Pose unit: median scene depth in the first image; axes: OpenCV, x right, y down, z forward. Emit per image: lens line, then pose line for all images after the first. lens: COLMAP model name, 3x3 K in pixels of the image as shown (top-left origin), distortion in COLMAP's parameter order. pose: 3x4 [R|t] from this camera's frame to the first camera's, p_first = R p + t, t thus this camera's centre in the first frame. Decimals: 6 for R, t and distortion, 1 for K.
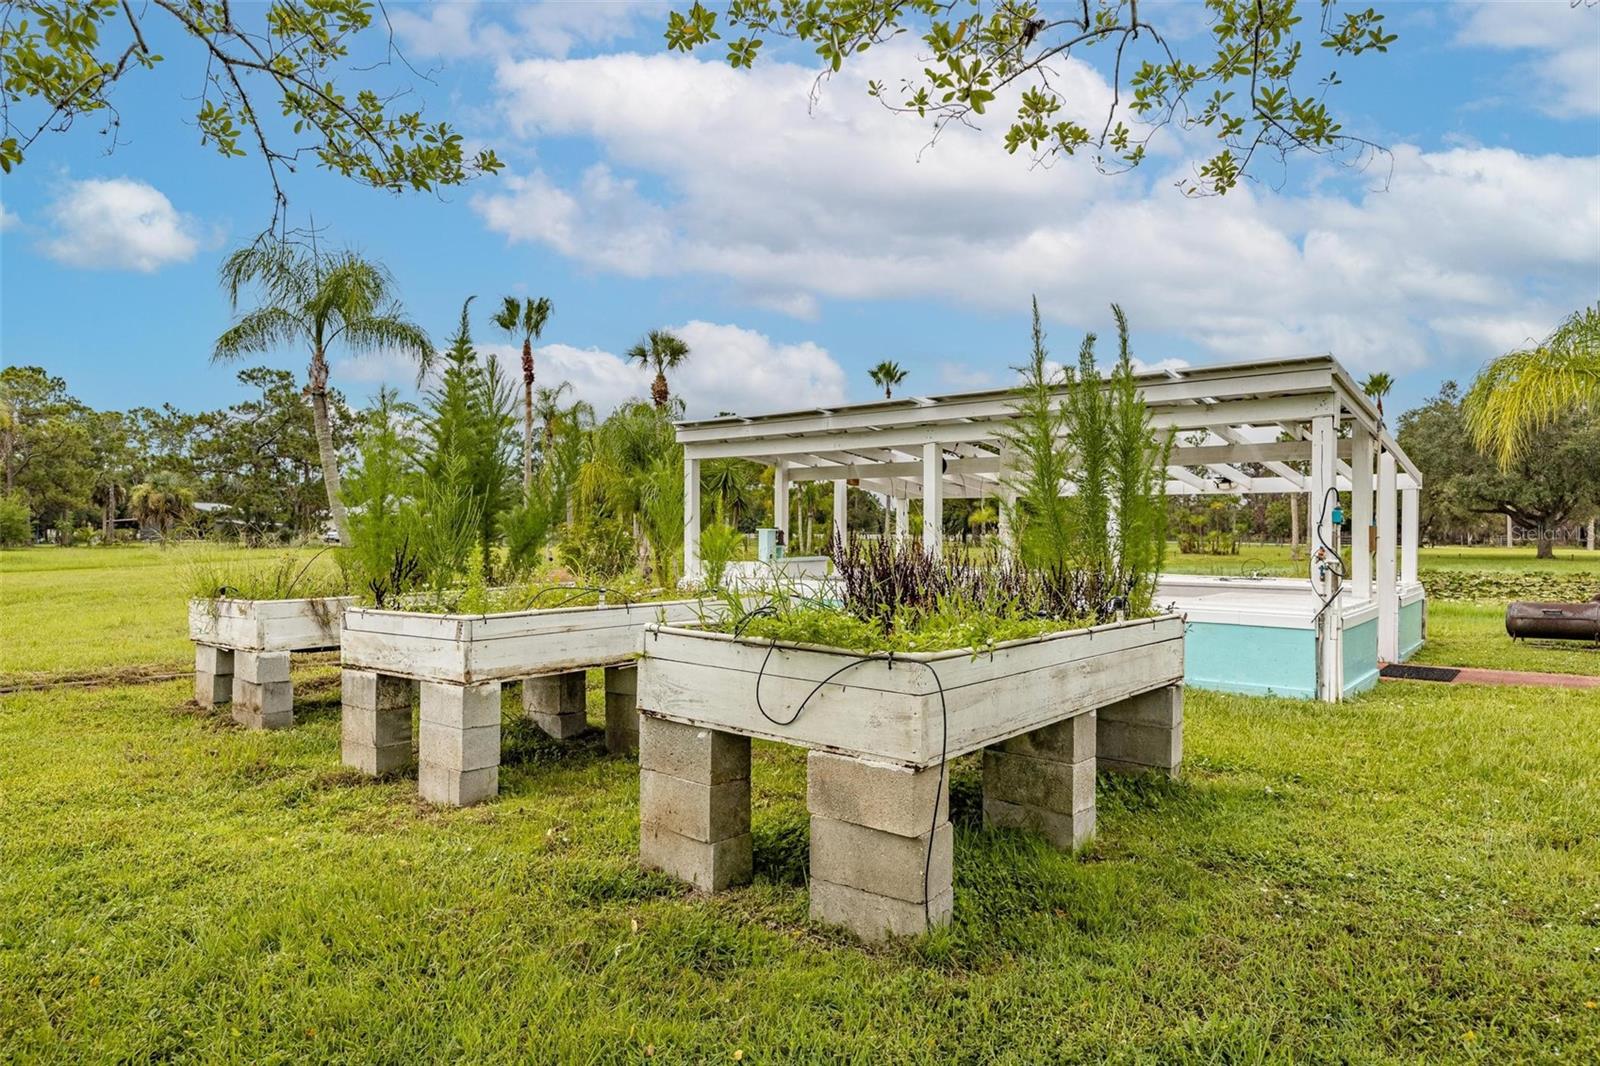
lens RADIAL K [[934.4, 0, 800.0], [0, 934.4, 533.0], [0, 0, 1]] dist [-0.005054, 0.000196]
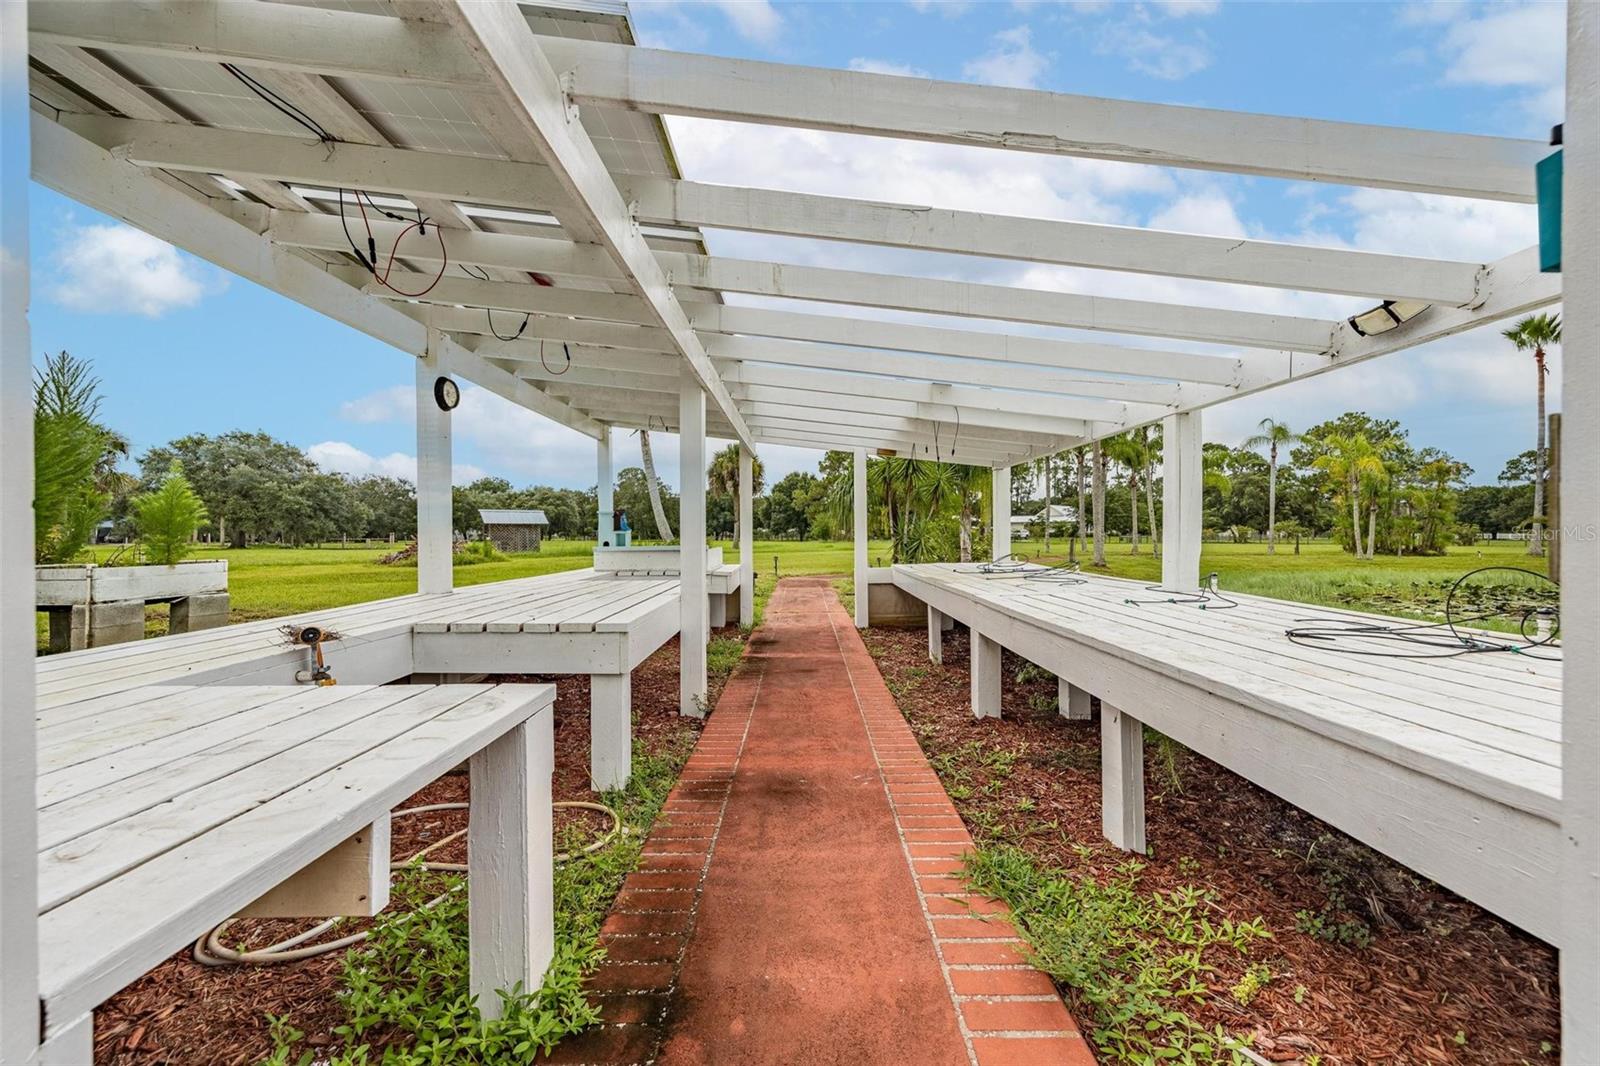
lens RADIAL K [[639.4, 0, 800.0], [0, 639.4, 533.0], [0, 0, 1]] dist [0.008409, 0.000007]
pose [[0.648511, -0.003686, -0.761196, 0.126553], [0.002002, 0.999993, -0.003136, 0.004368], [0.761203, 0.000509, 0.648514, 0.186478]]
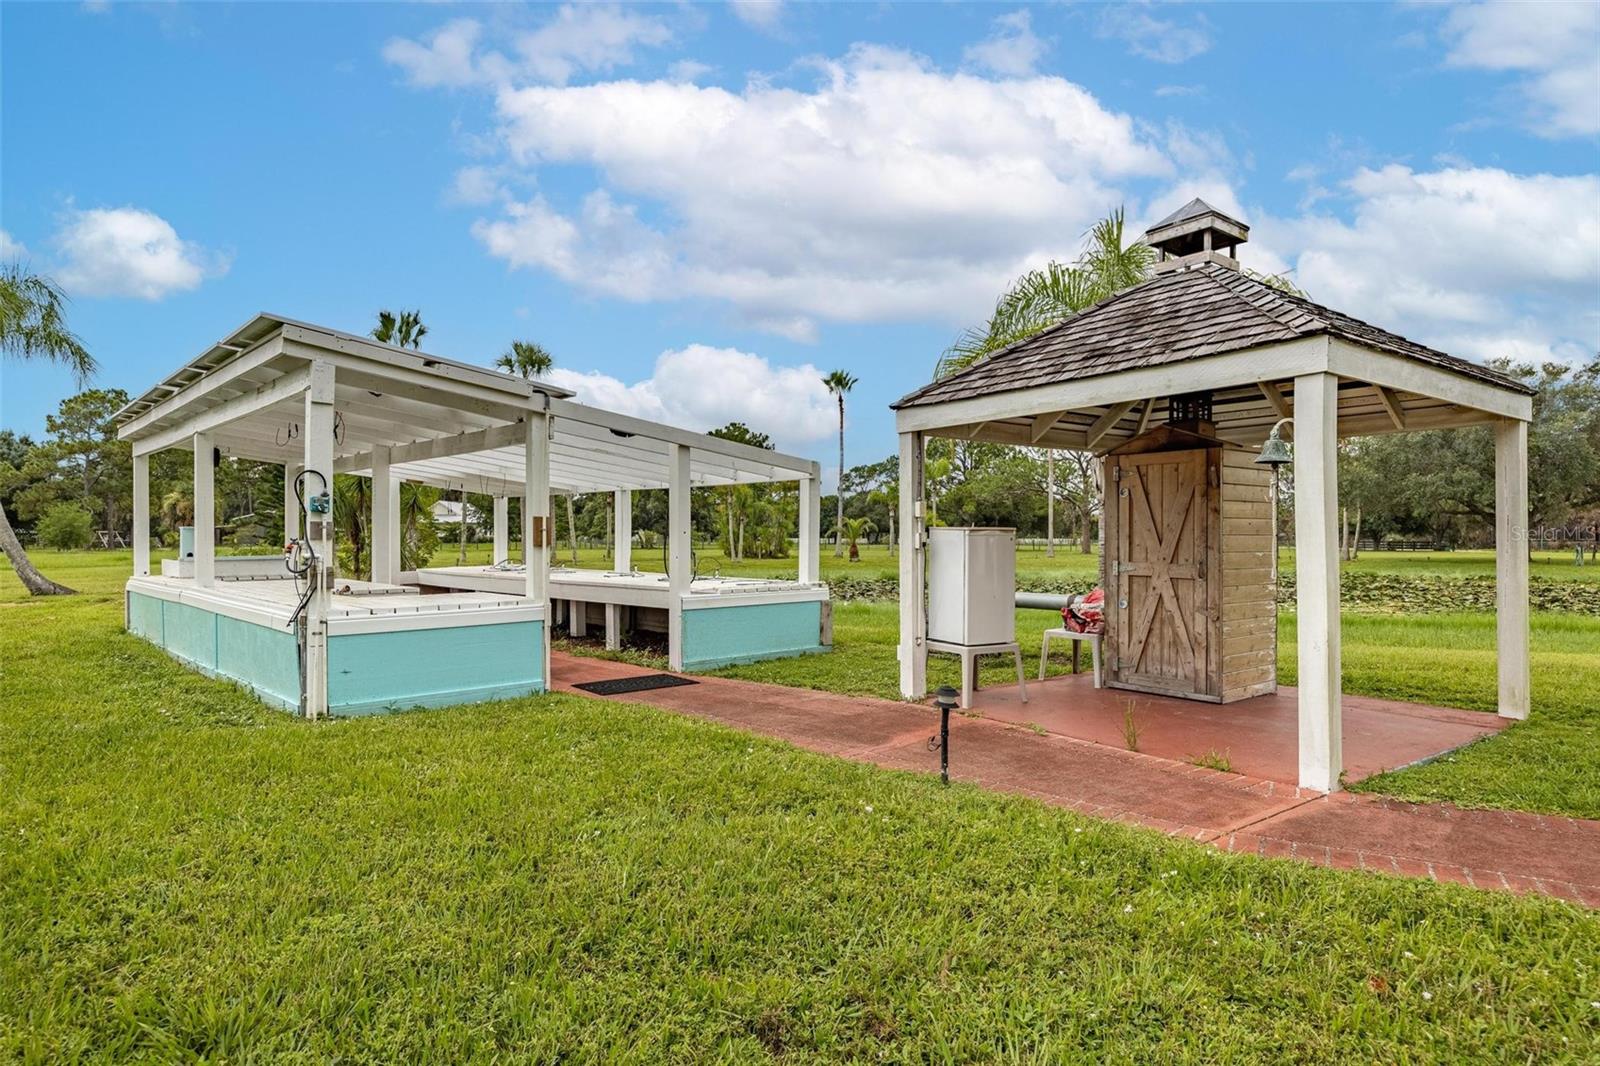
lens RADIAL K [[883.0, 0, 800.0], [0, 883.0, 533.0], [0, 0, 1]] dist [0.006601, -0.000904]
pose [[0.995713, -0.001800, -0.092475, 0.168558], [0.001260, 0.999982, -0.005898, 0.002207], [0.092484, 0.005756, 0.995698, 0.033773]]
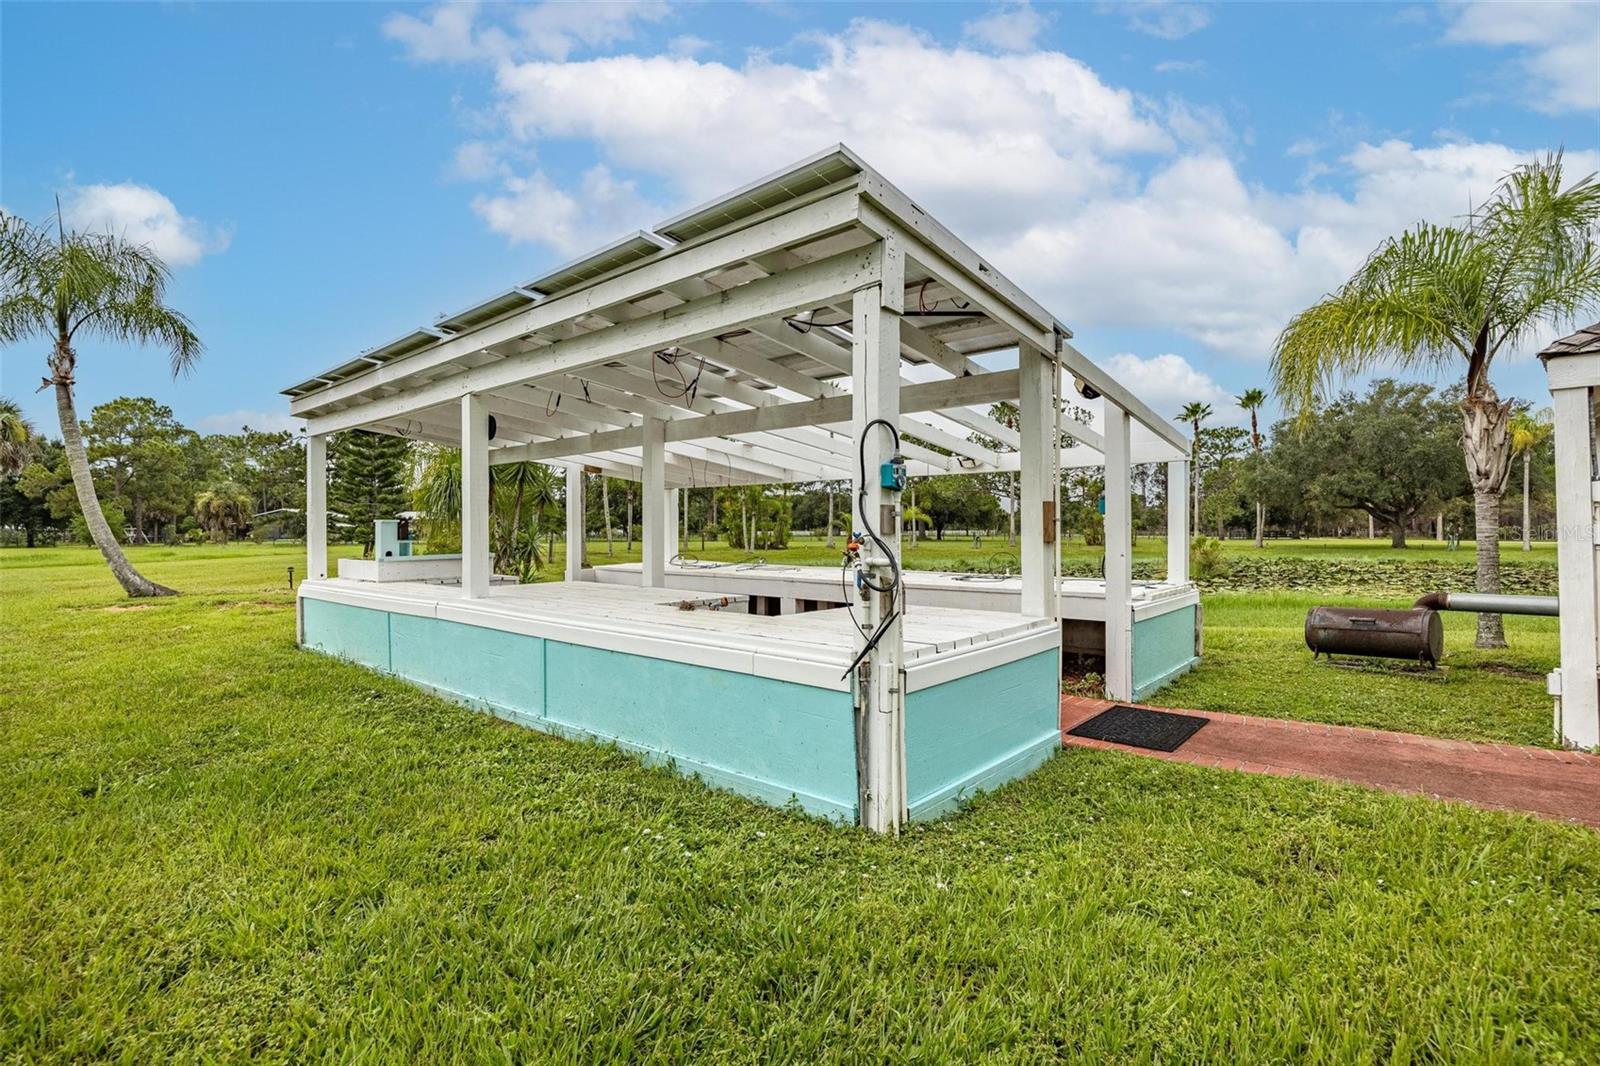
lens RADIAL K [[742.8, 0, 801.9], [0, 742.8, 528.0], [0, 0, 1]] dist [-0.008736, -0.000150]
pose [[0.999918, -0.006592, -0.010989, 0.081190], [0.006547, 0.999970, -0.004123, 0.001954], [0.011016, 0.004050, 0.999931, 0.089248]]
